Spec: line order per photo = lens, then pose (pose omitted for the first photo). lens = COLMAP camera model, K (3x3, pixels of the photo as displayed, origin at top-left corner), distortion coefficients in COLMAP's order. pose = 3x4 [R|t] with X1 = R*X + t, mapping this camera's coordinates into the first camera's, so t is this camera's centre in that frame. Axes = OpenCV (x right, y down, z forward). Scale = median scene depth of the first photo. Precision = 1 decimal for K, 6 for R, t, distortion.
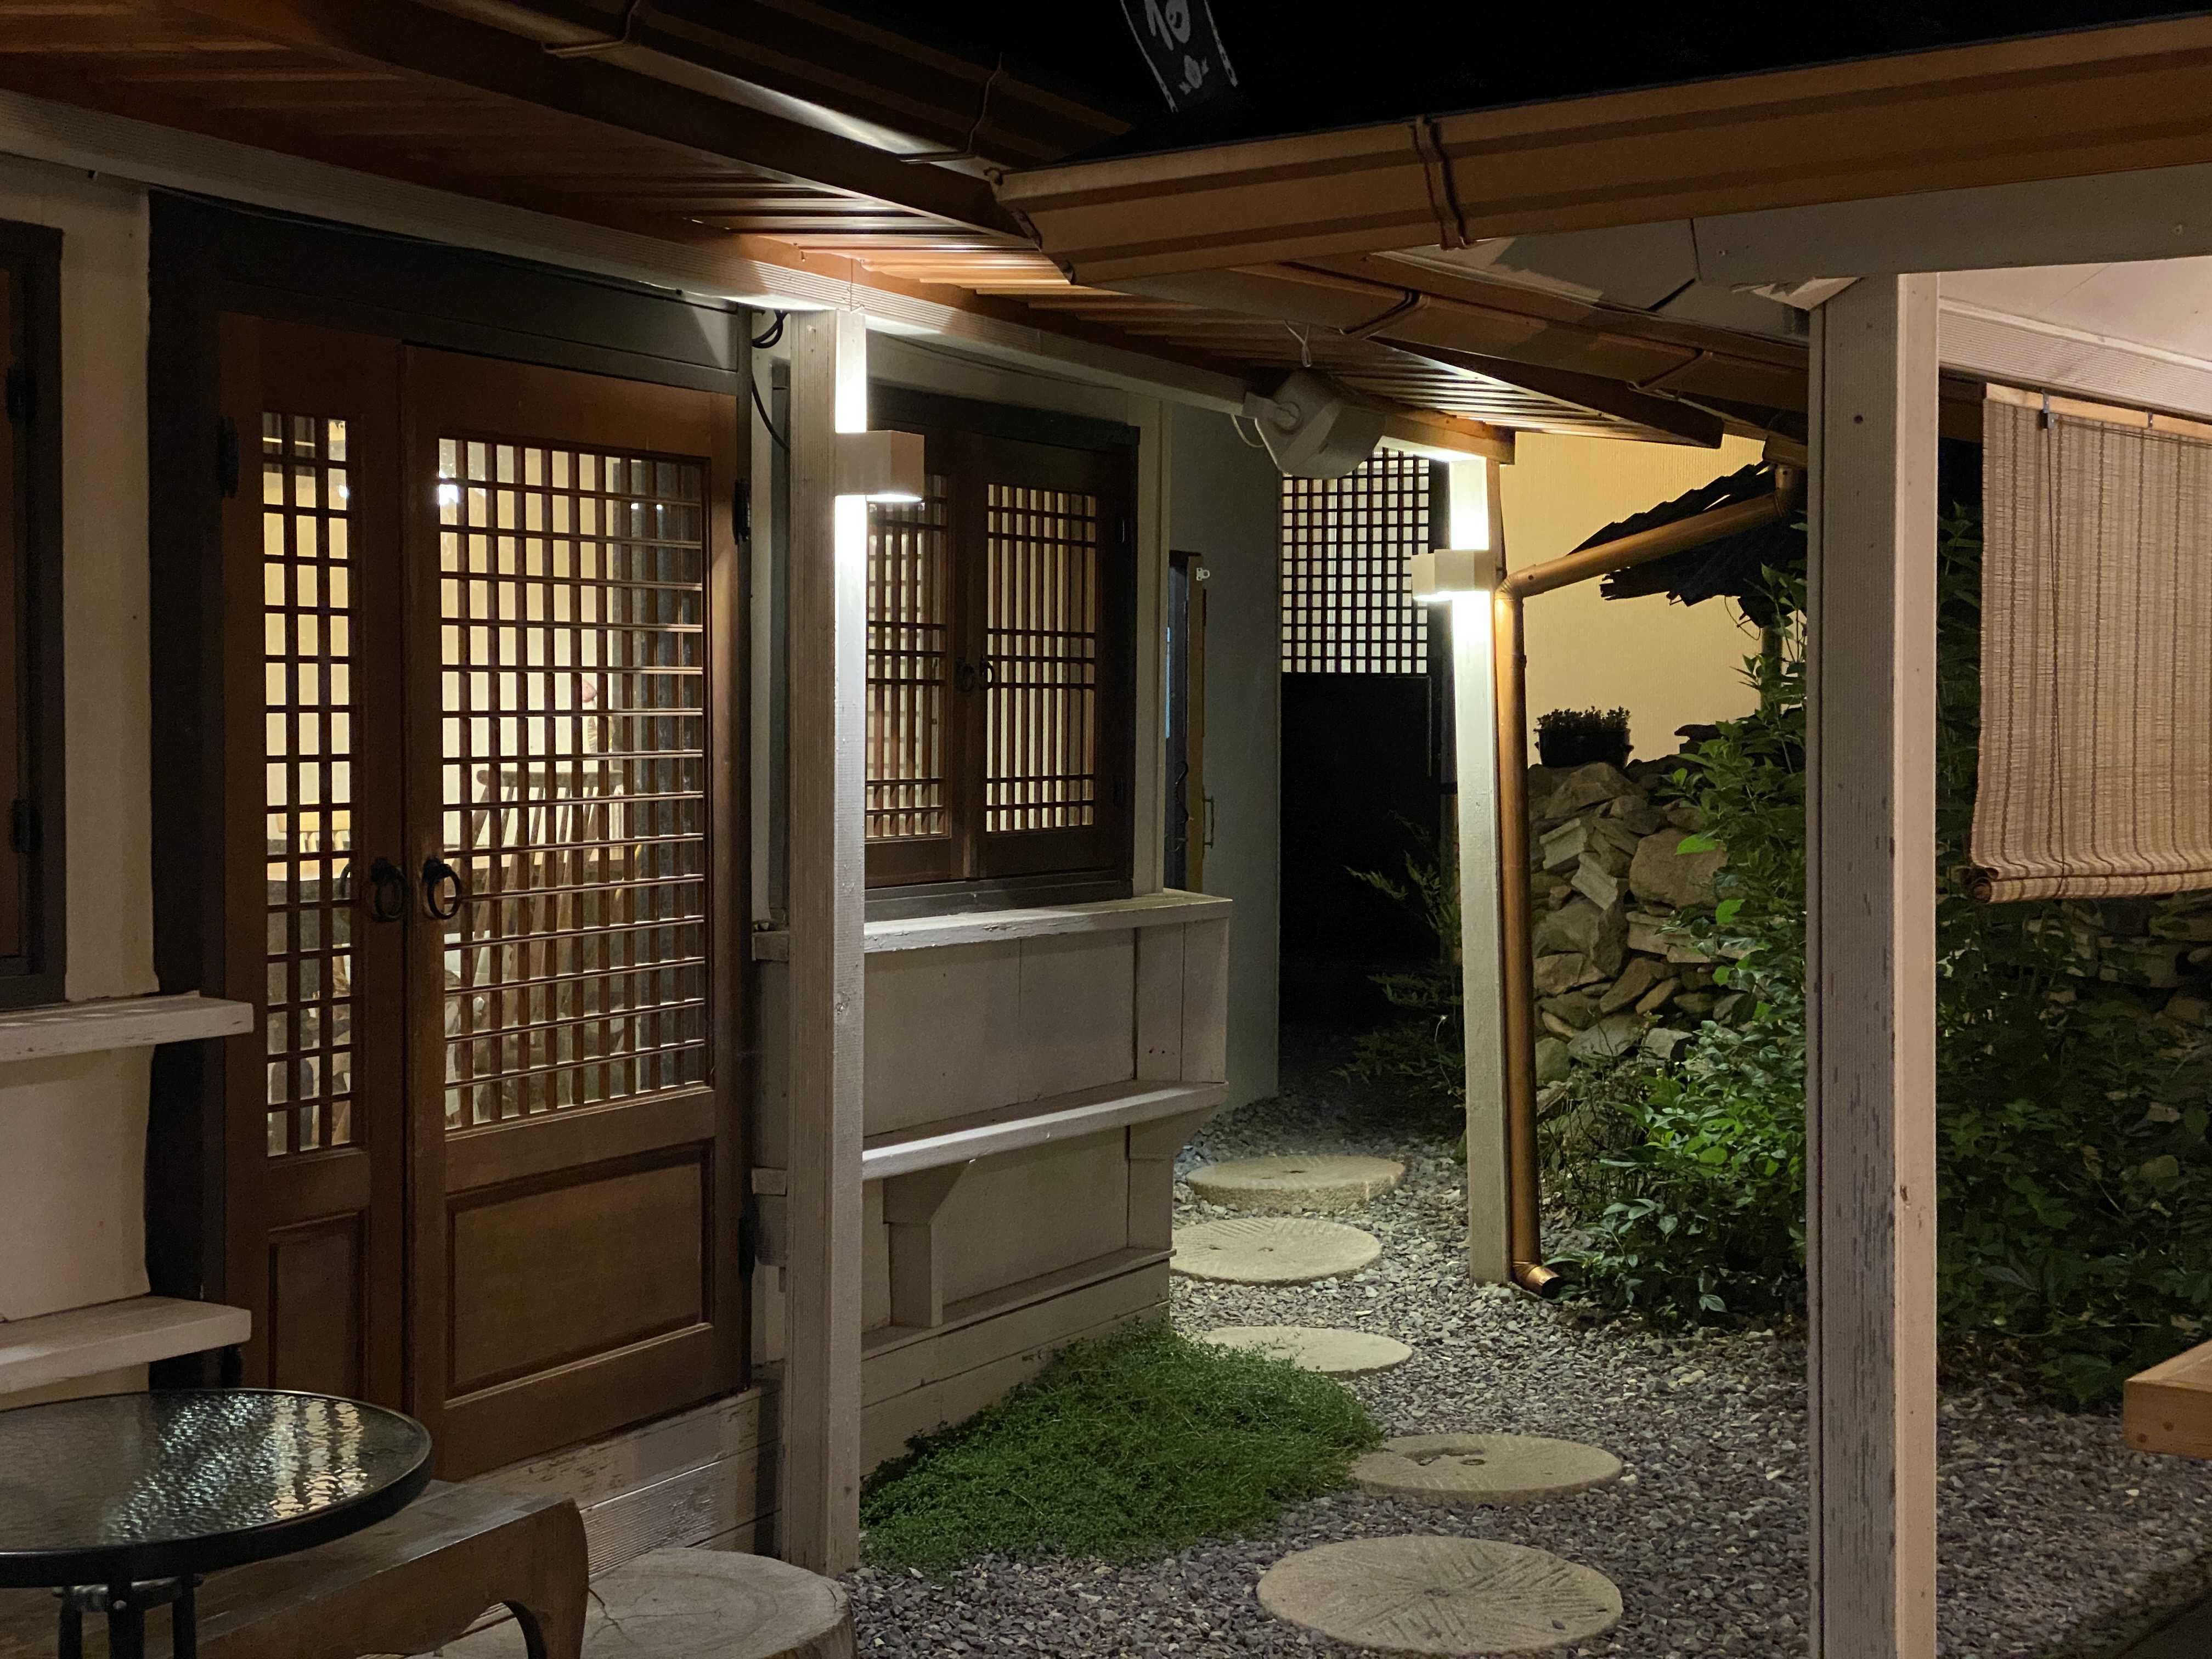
lens RADIAL K [[3342.2, 0, 1105.6], [0, 3342.2, 797.8], [0, 0, 1]] dist [0.268979, -0.699561]
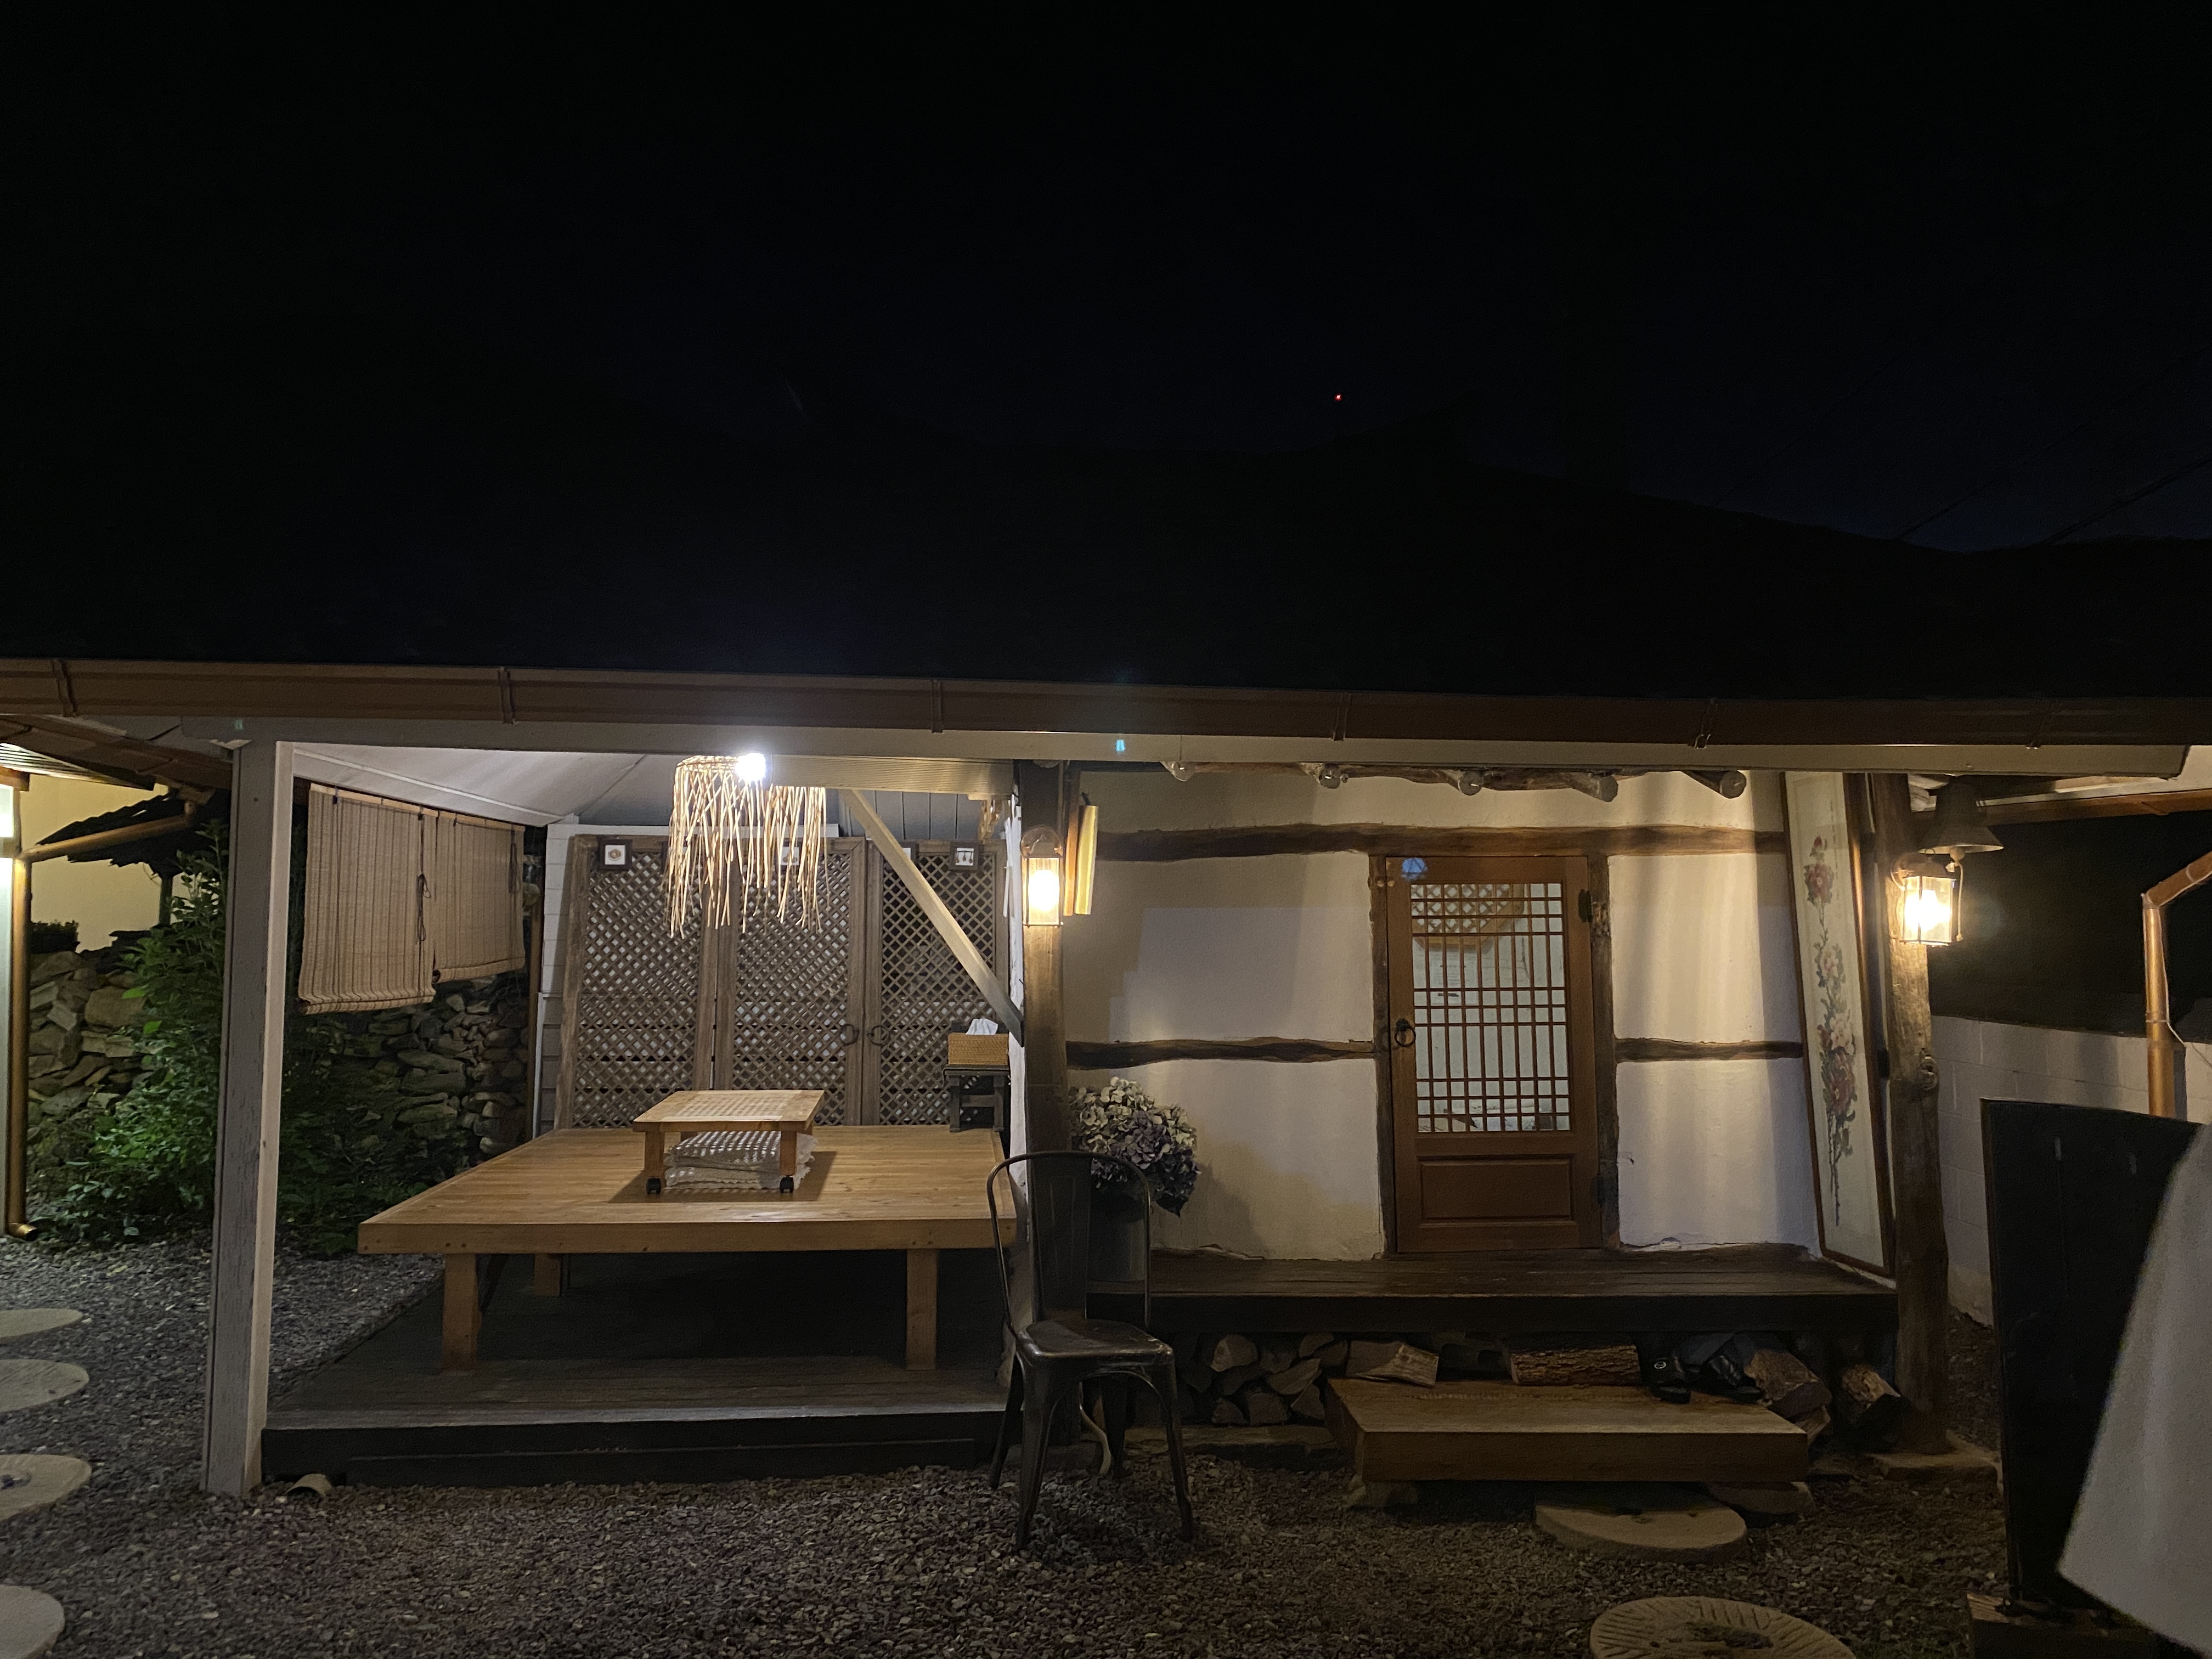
lens RADIAL K [[1678.2, 0, 1106.0], [0, 1678.2, 829.5], [0, 0, 1]] dist [0.002412, 0.003113]
pose [[0.755103, 0.047194, 0.653906, -0.040442], [0.006775, 0.996791, -0.079764, 0.000785], [-0.655571, 0.064660, 0.752360, -0.105961]]
